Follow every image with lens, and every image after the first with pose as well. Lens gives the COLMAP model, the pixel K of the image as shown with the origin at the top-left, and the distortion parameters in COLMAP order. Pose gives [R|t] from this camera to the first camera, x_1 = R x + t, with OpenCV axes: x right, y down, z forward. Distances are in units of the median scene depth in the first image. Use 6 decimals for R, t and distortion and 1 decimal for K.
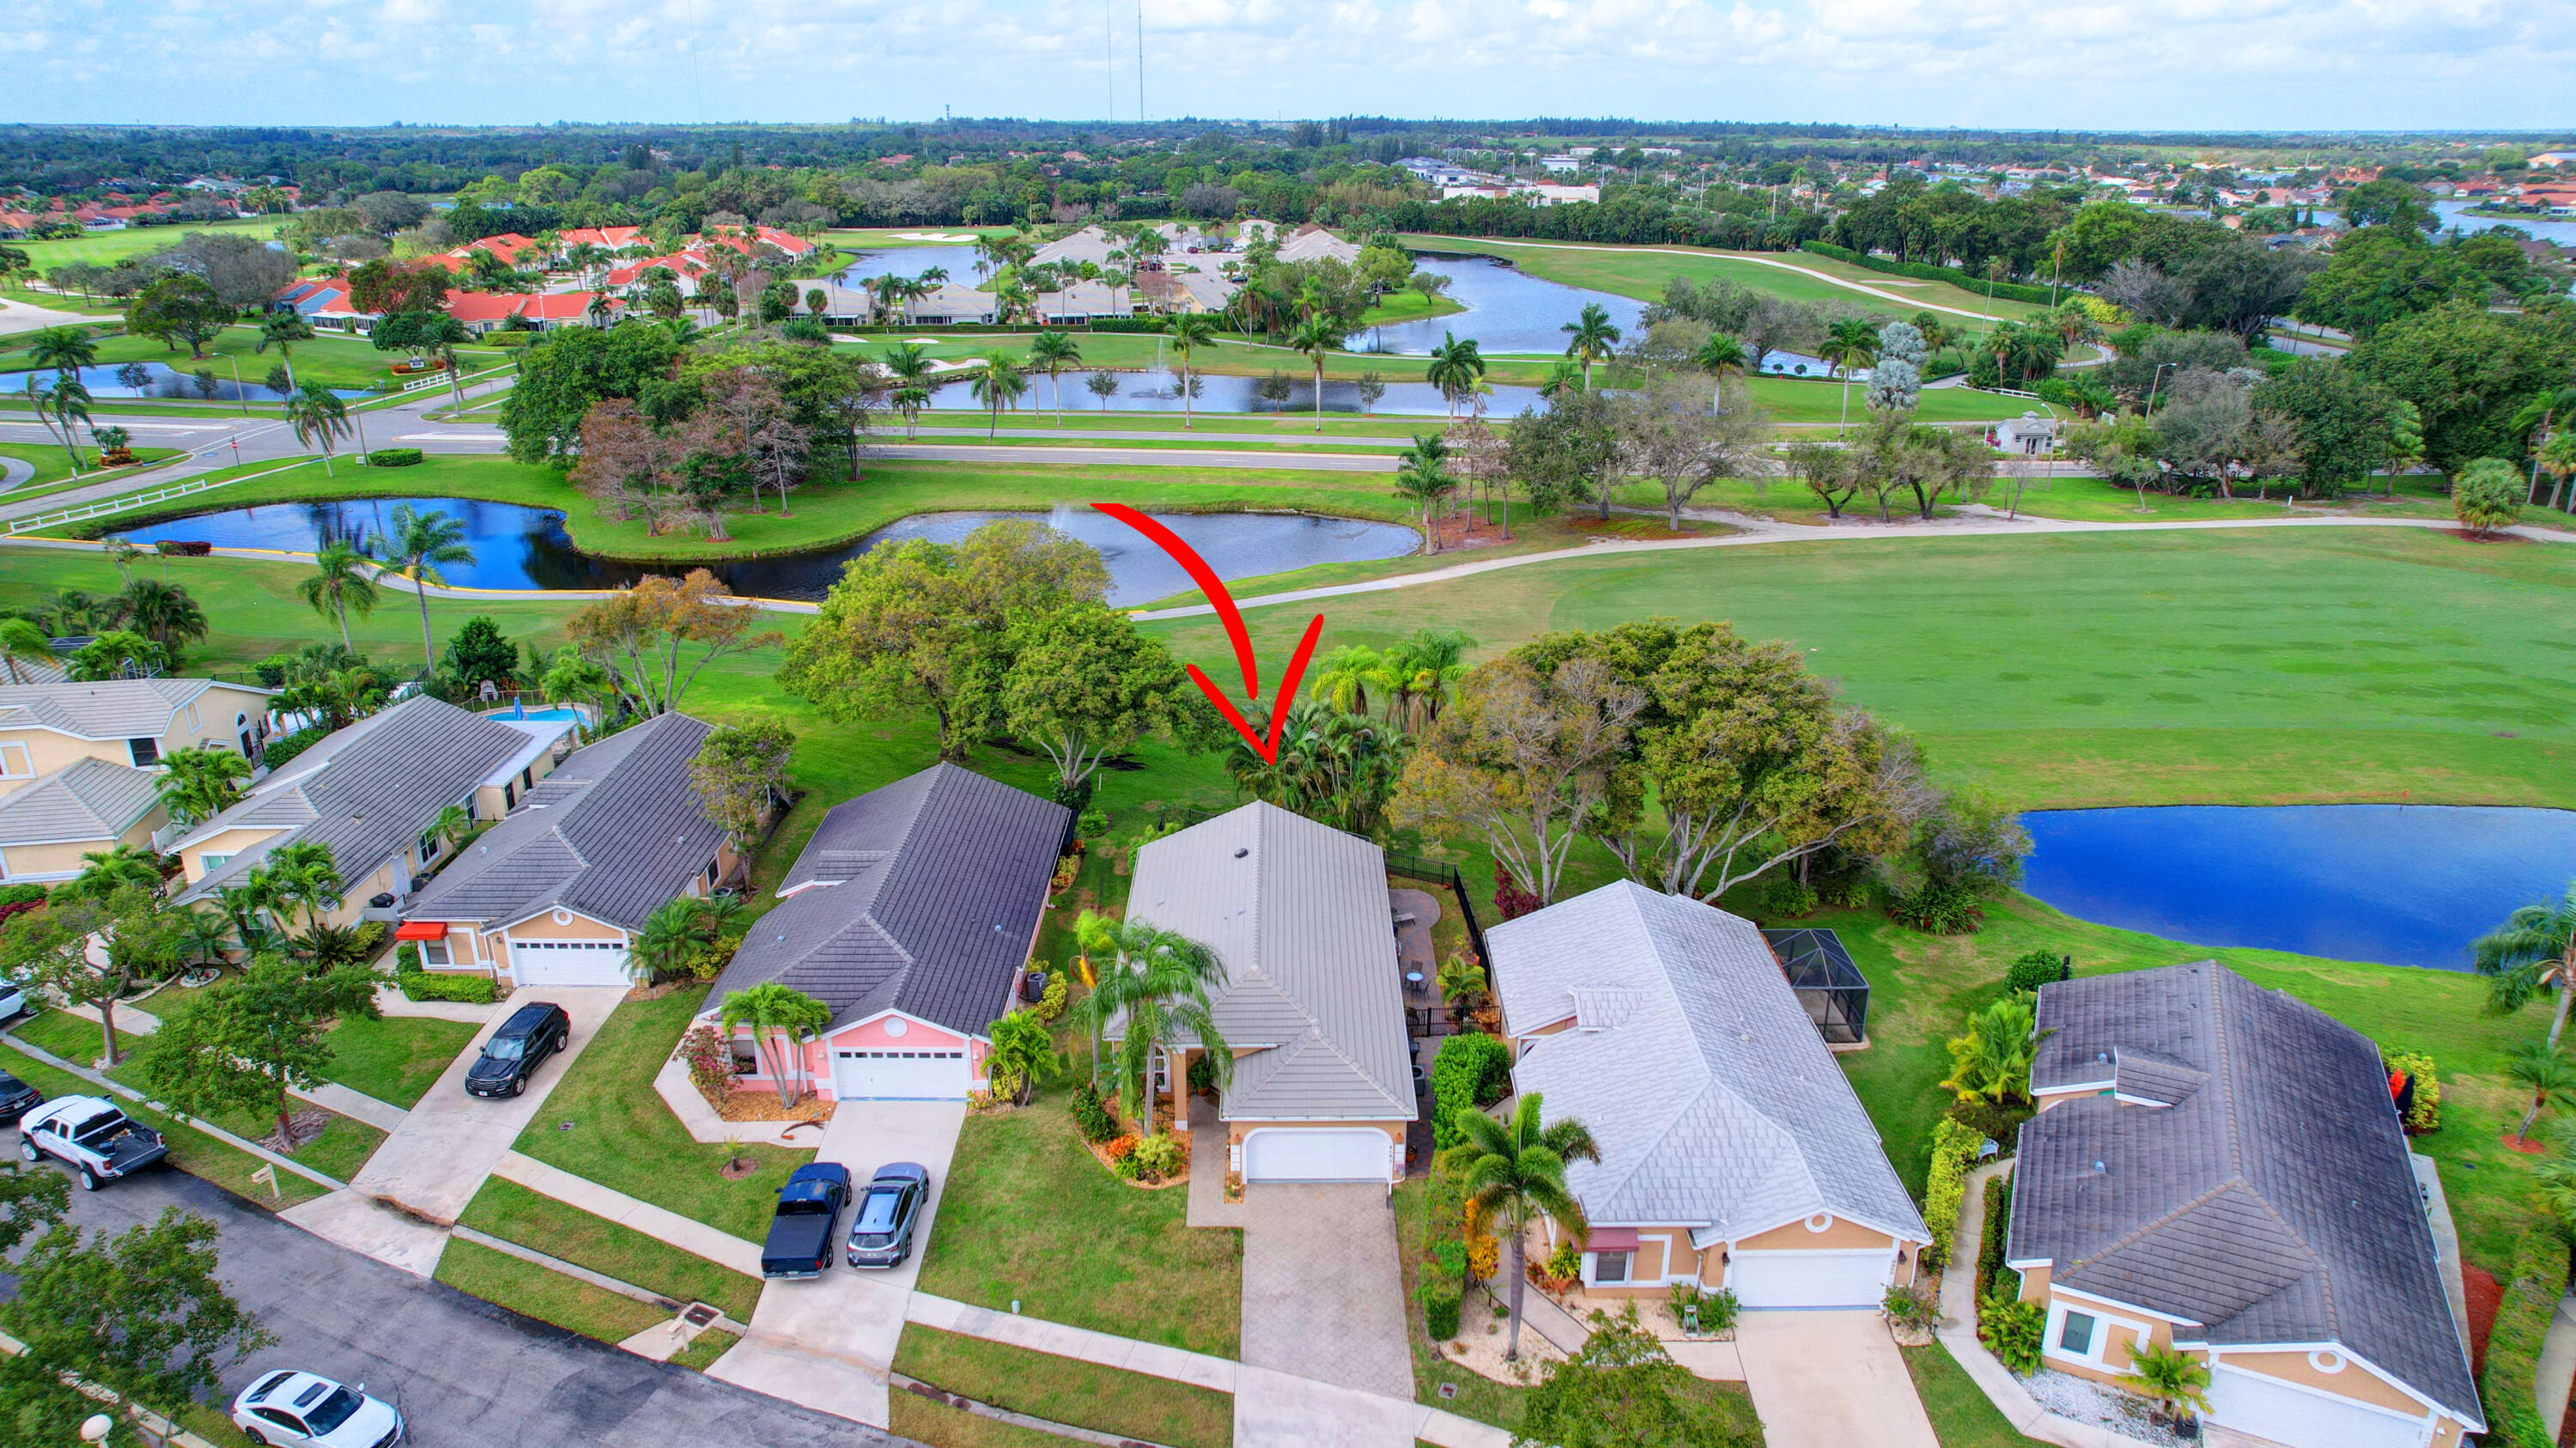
lens RADIAL K [[1627.4, 0, 1288.0], [0, 1627.4, 724.0], [0, 0, 1]] dist [-0.075131, 0.060413]
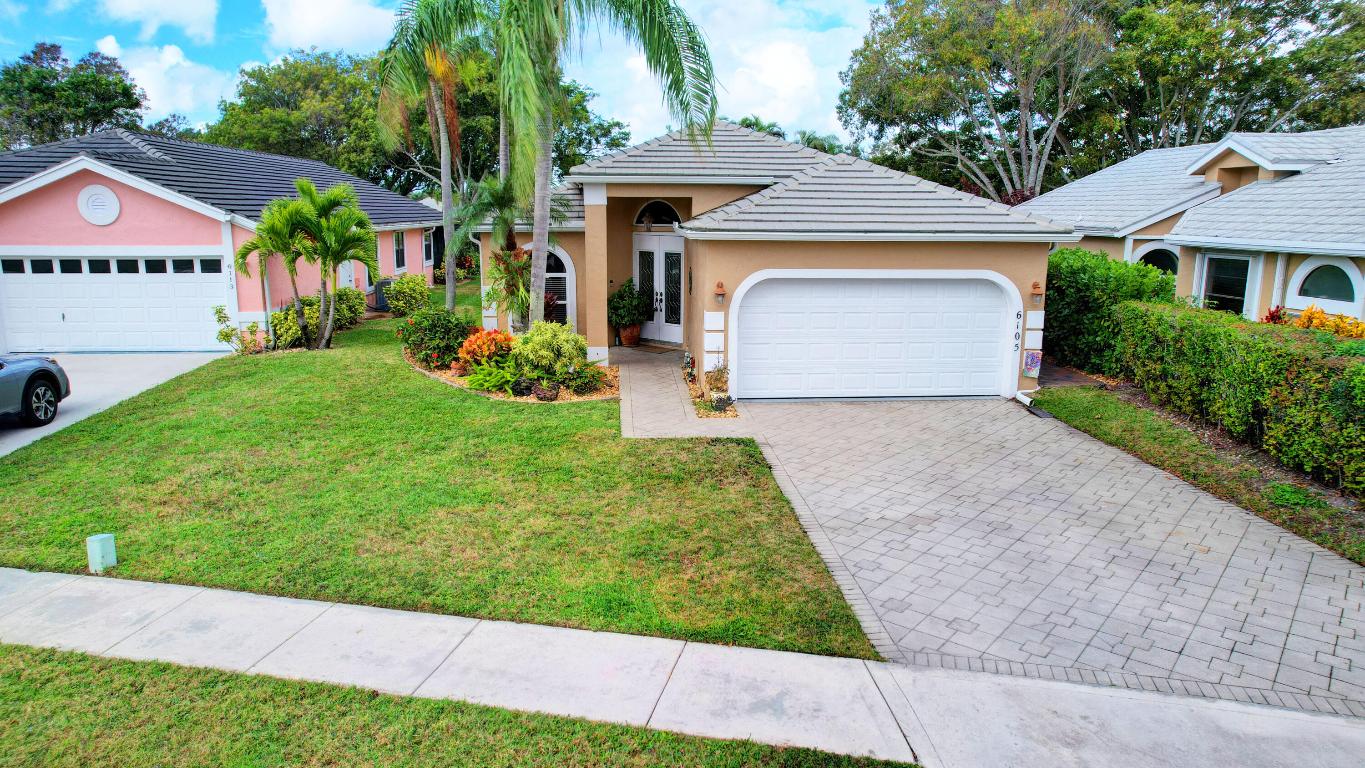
lens RADIAL K [[862.2, 0, 682.5], [0, 862.2, 384.0], [0, 0, 1]] dist [-0.075131, 0.060413]
pose [[0.997461, -0.010539, 0.070425, -0.065037], [0.021972, 0.986282, -0.163598, 0.345734], [-0.067735, 0.164730, 0.984010, 0.795813]]
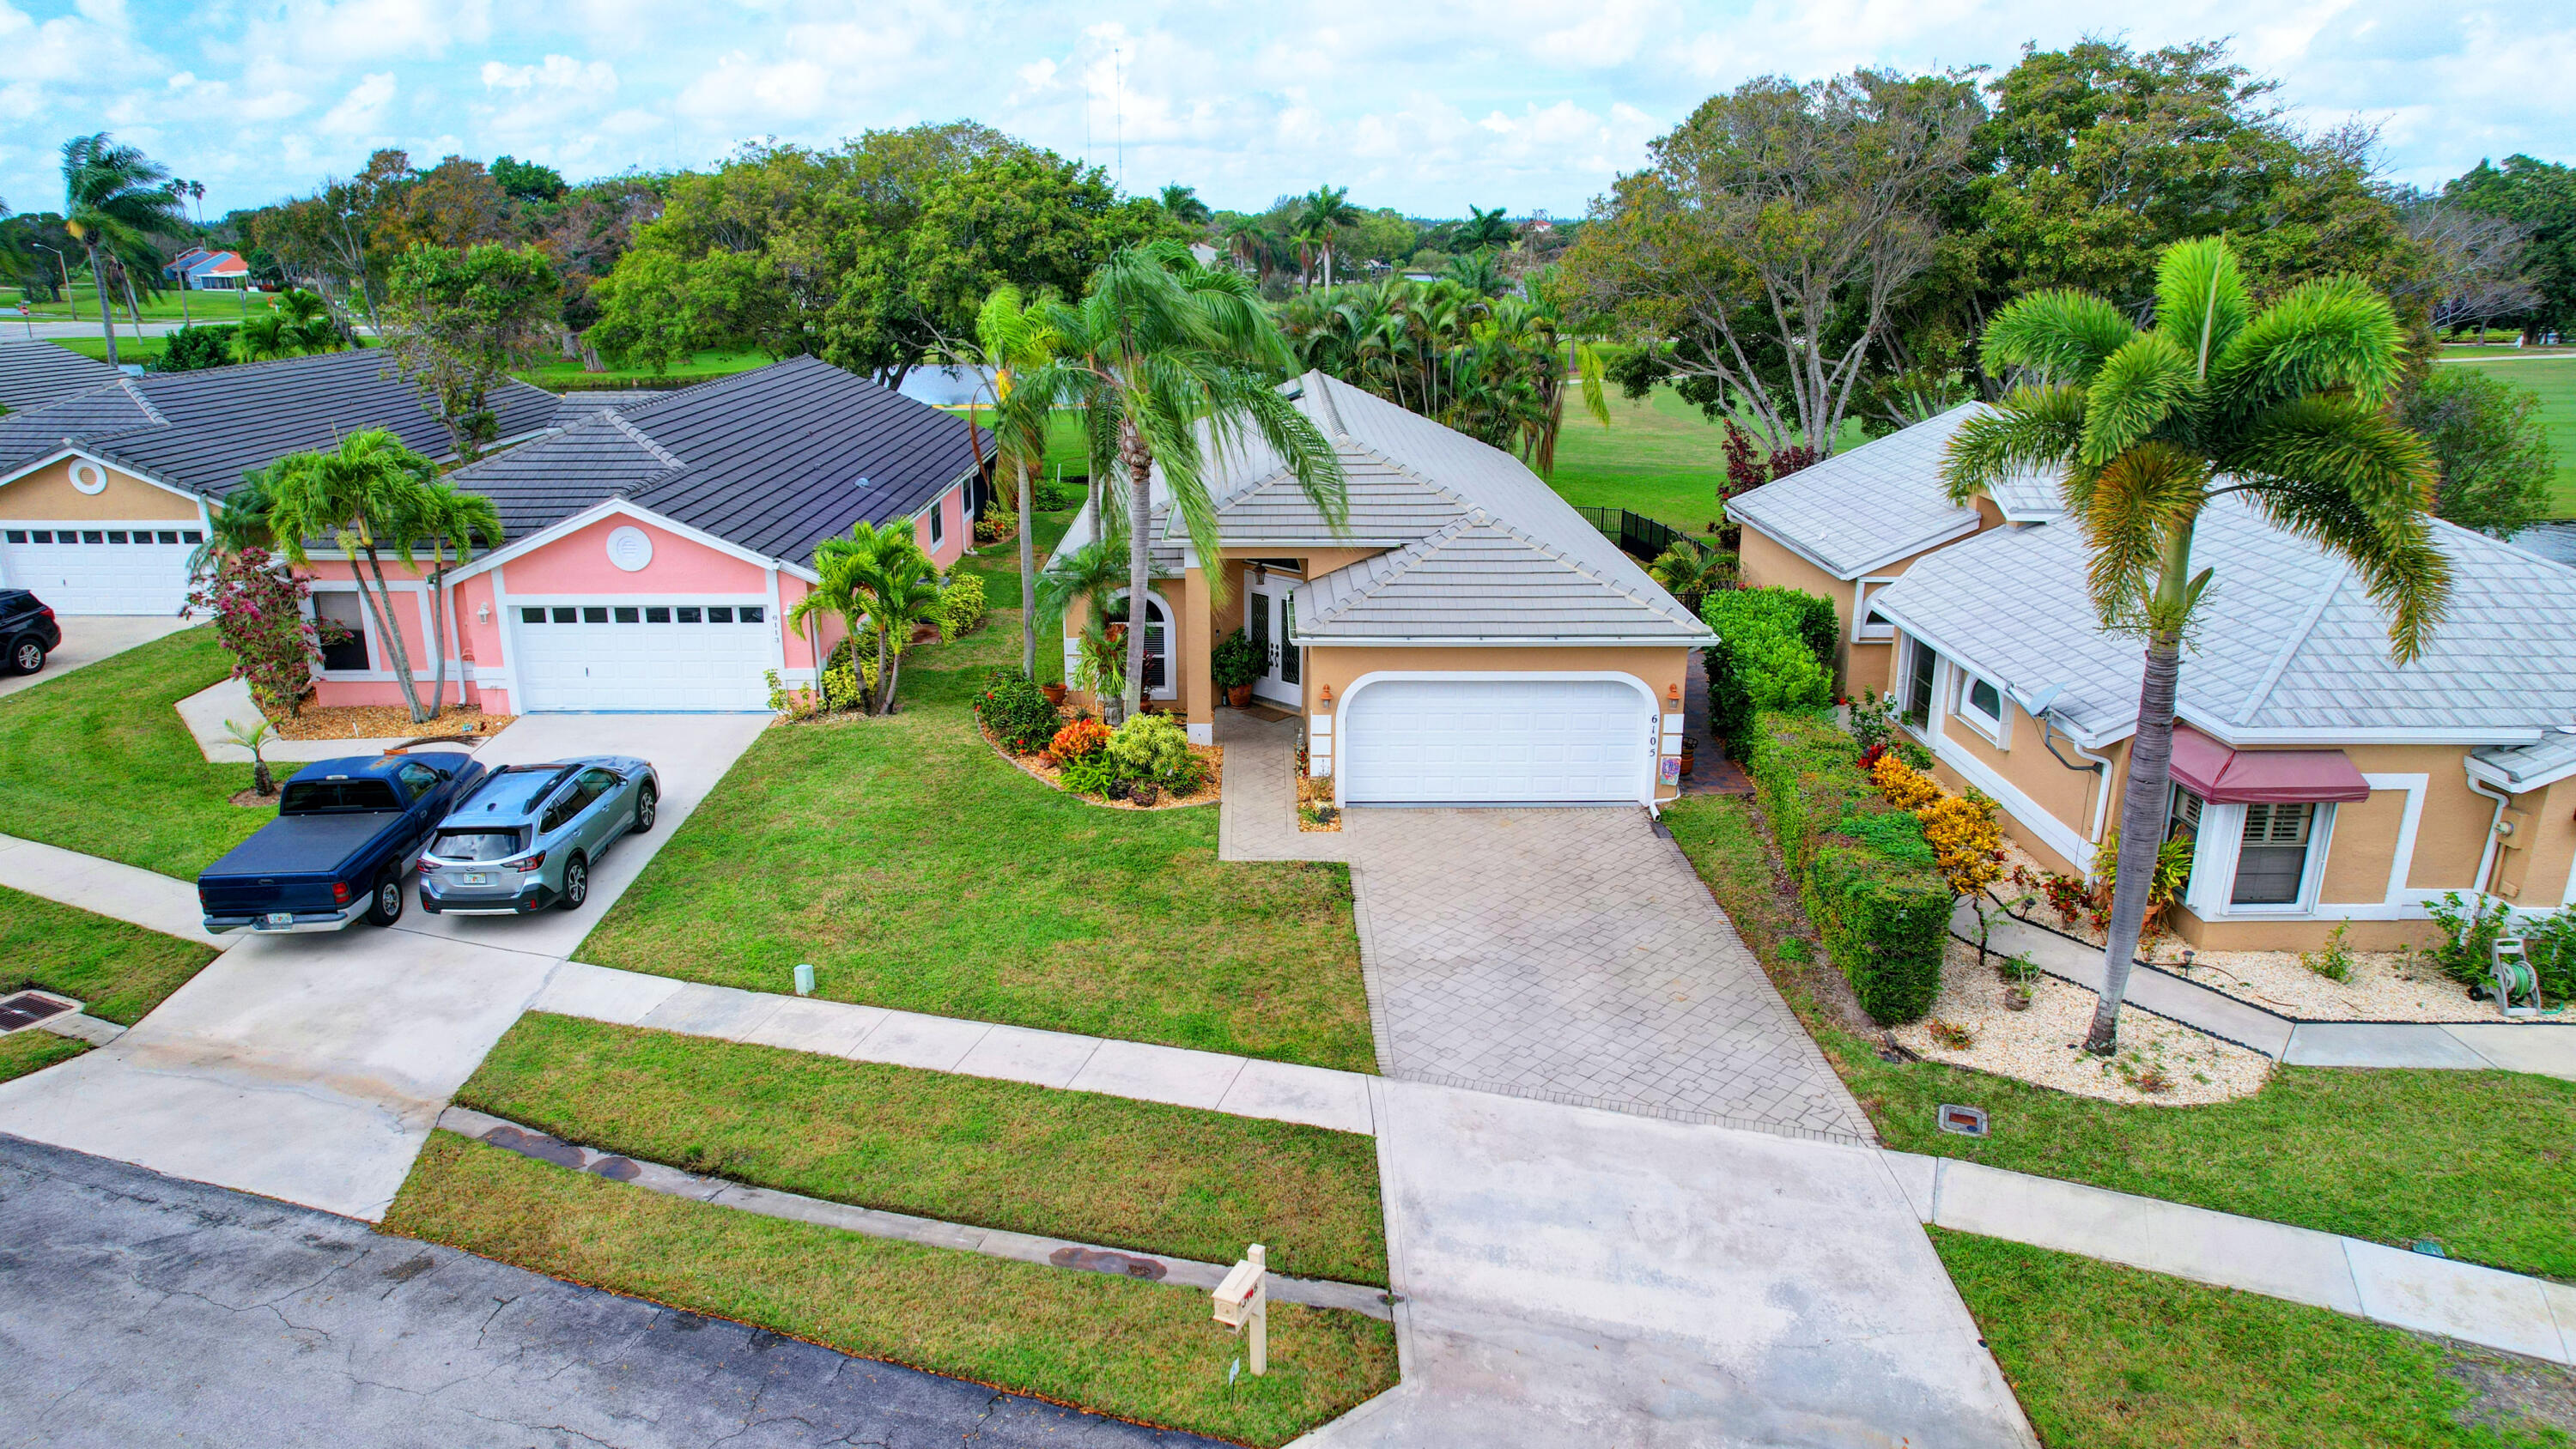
lens RADIAL K [[1627.0, 0, 1288.0], [0, 1627.0, 724.5], [0, 0, 1]] dist [-0.075131, 0.060413]
pose [[0.999897, -0.000617, 0.014331, -0.052054], [0.001614, 0.997570, -0.069647, 0.314861], [-0.014253, 0.069663, 0.997469, 0.570795]]
